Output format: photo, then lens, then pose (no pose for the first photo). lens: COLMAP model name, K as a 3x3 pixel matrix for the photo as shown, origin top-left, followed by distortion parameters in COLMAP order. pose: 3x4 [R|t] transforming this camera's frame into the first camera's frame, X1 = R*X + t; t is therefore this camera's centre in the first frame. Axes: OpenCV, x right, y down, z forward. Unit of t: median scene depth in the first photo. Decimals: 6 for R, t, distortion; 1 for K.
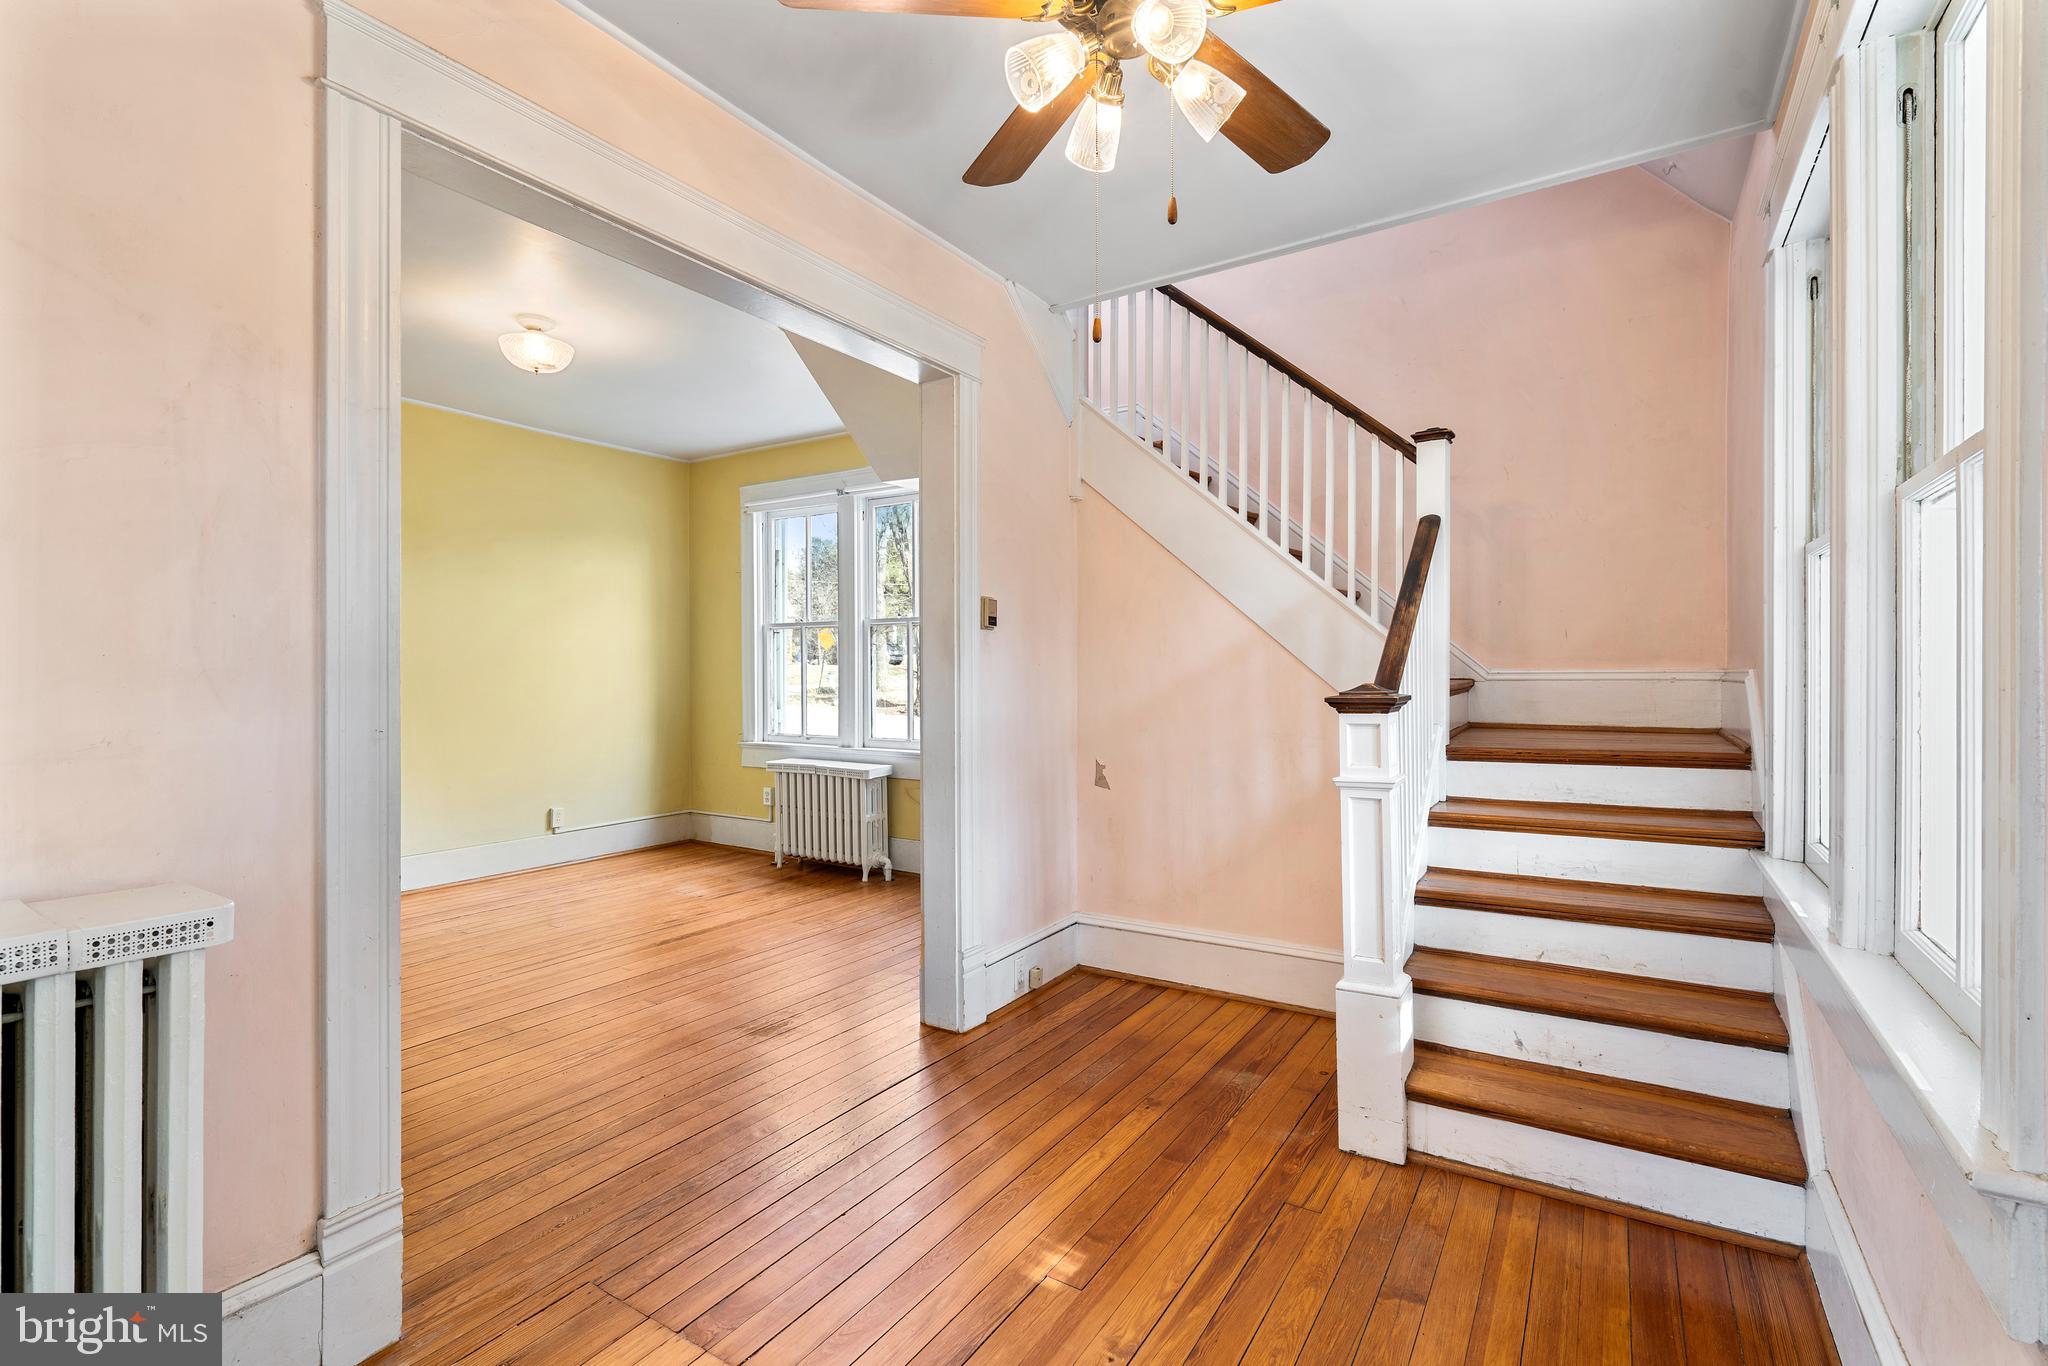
lens RADIAL K [[935.4, 0, 1032.9], [0, 935.4, 679.4], [0, 0, 1]] dist [-0.002442, 0.000843]
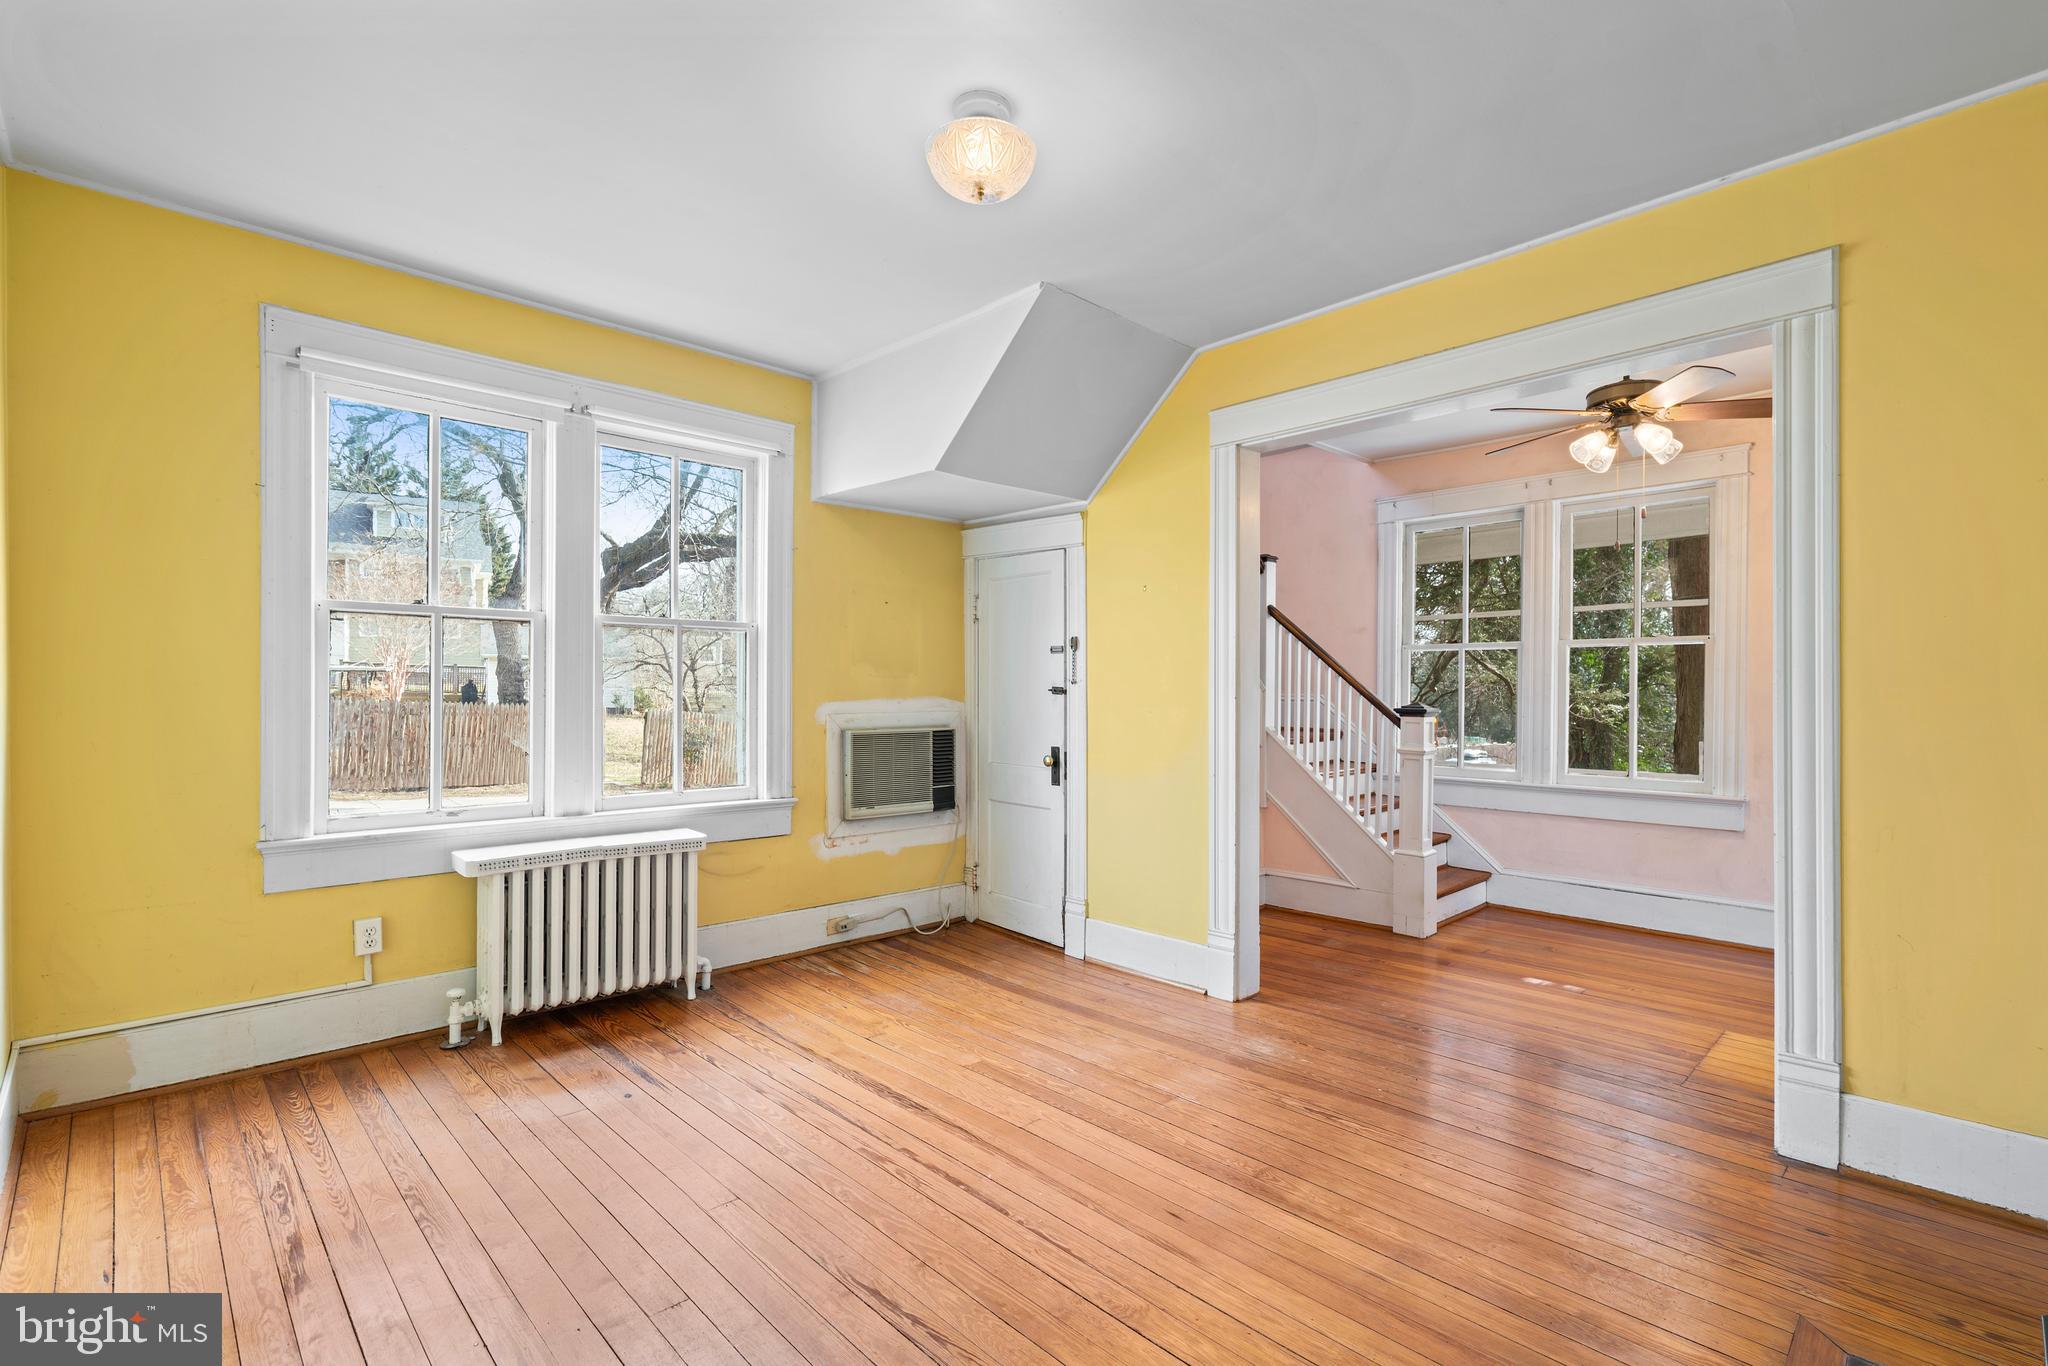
lens RADIAL K [[935.4, 0, 1046.3], [0, 935.4, 690.3], [0, 0, 1]] dist [-0.002442, 0.000843]
pose [[0.226632, 0.006428, 0.973959, -1.637899], [0.005842, 0.999951, -0.007959, -0.007634], [-0.973963, 0.007493, 0.226583, 1.225154]]
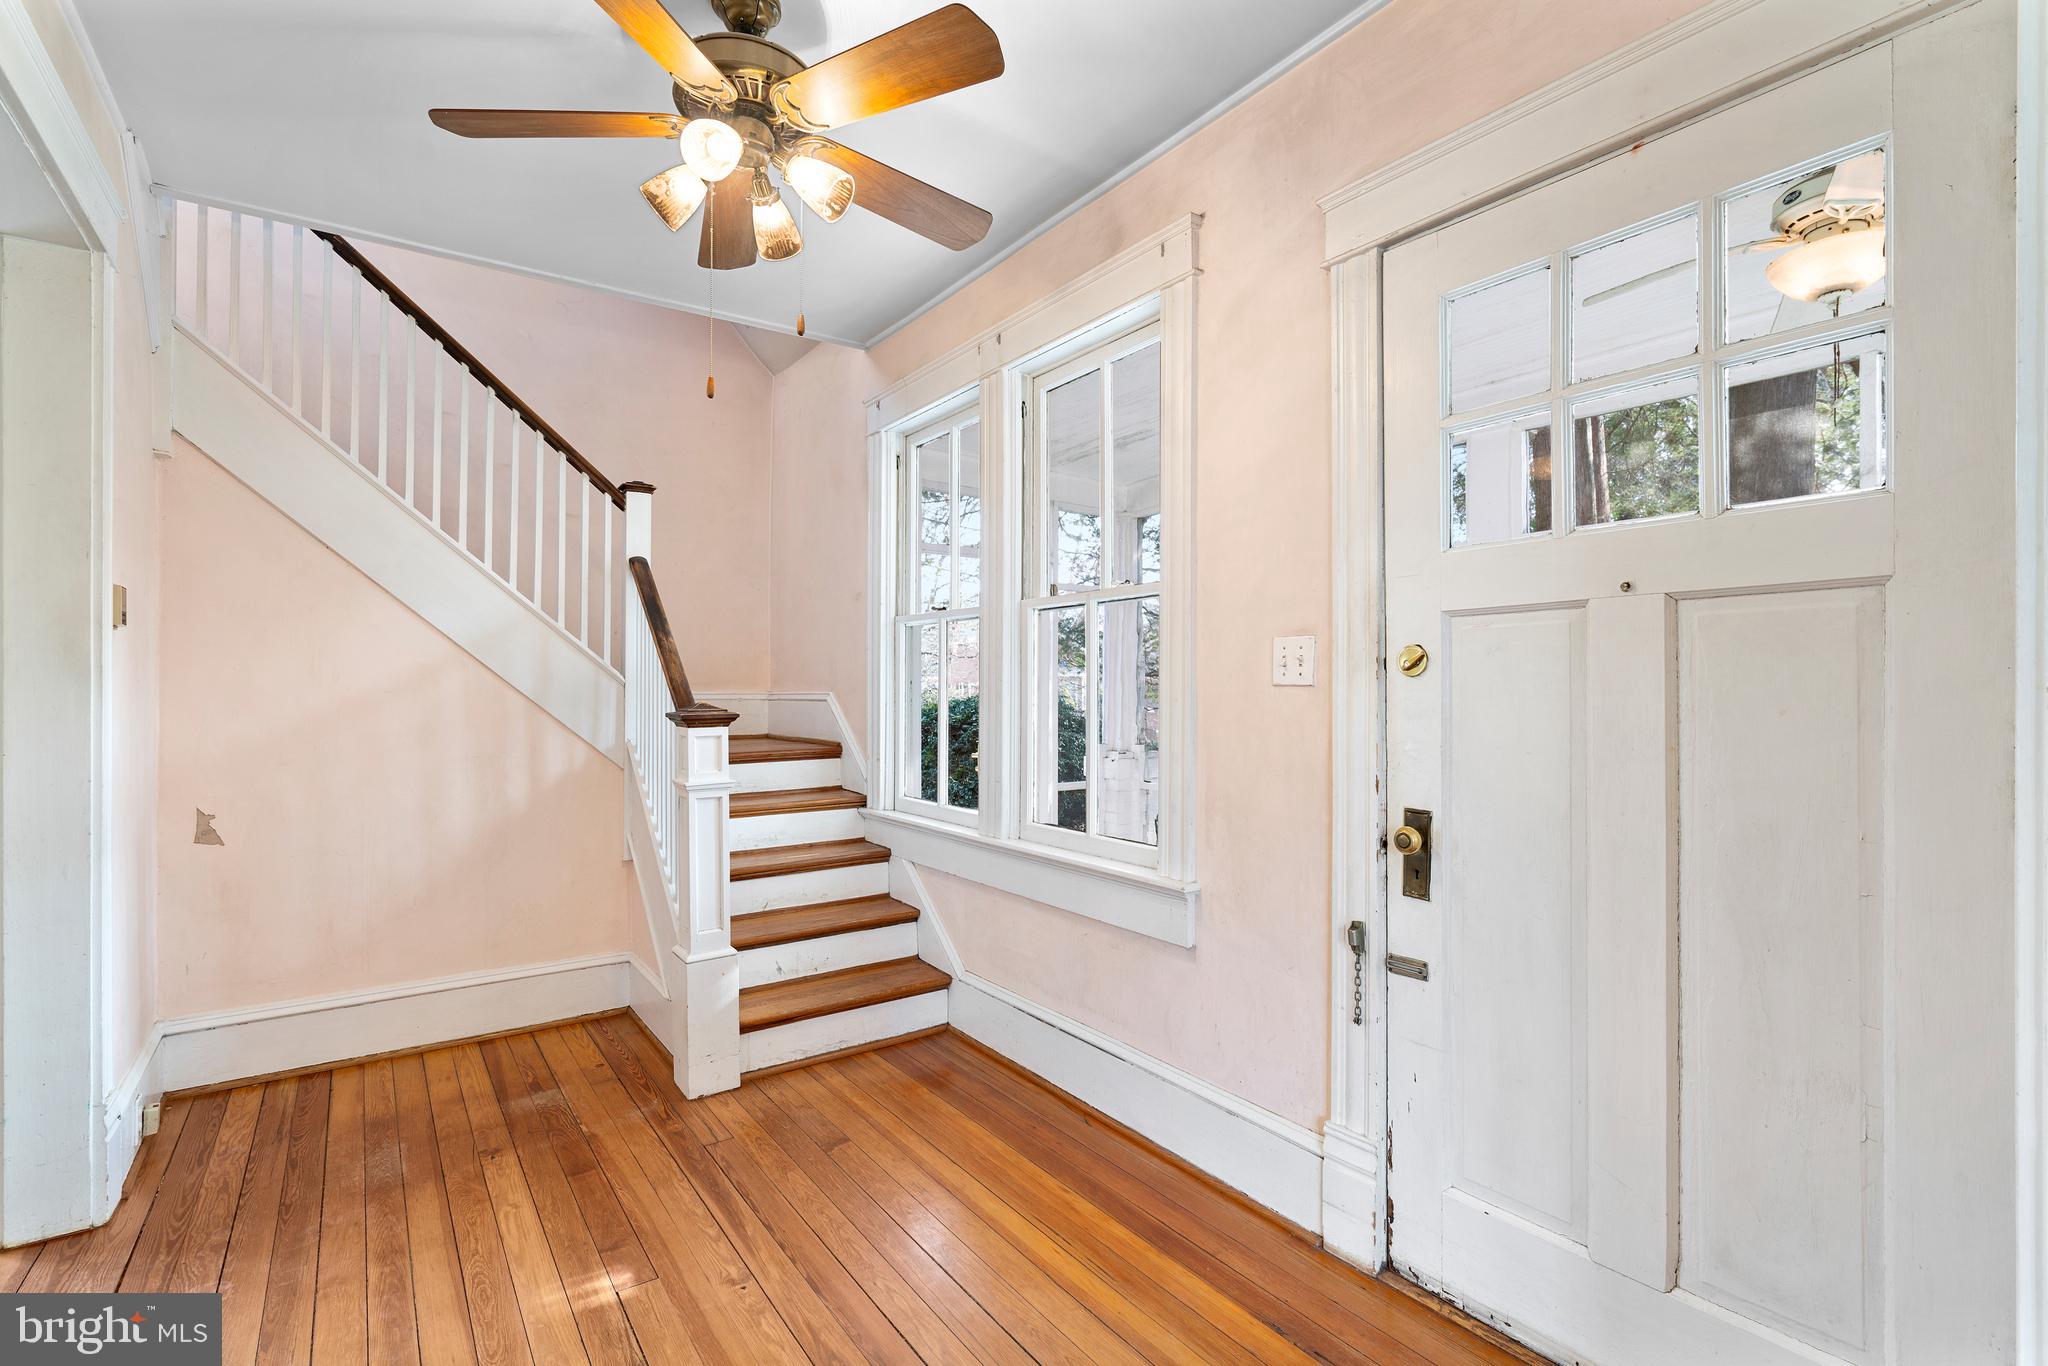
lens RADIAL K [[935.4, 0, 1019.2], [0, 935.4, 687.0], [0, 0, 1]] dist [-0.002442, 0.000843]
pose [[0.377096, 0.008606, 0.926134, -0.561331], [0.005389, 0.999920, -0.011486, 0.000287], [-0.926158, 0.009322, 0.377020, 0.157563]]
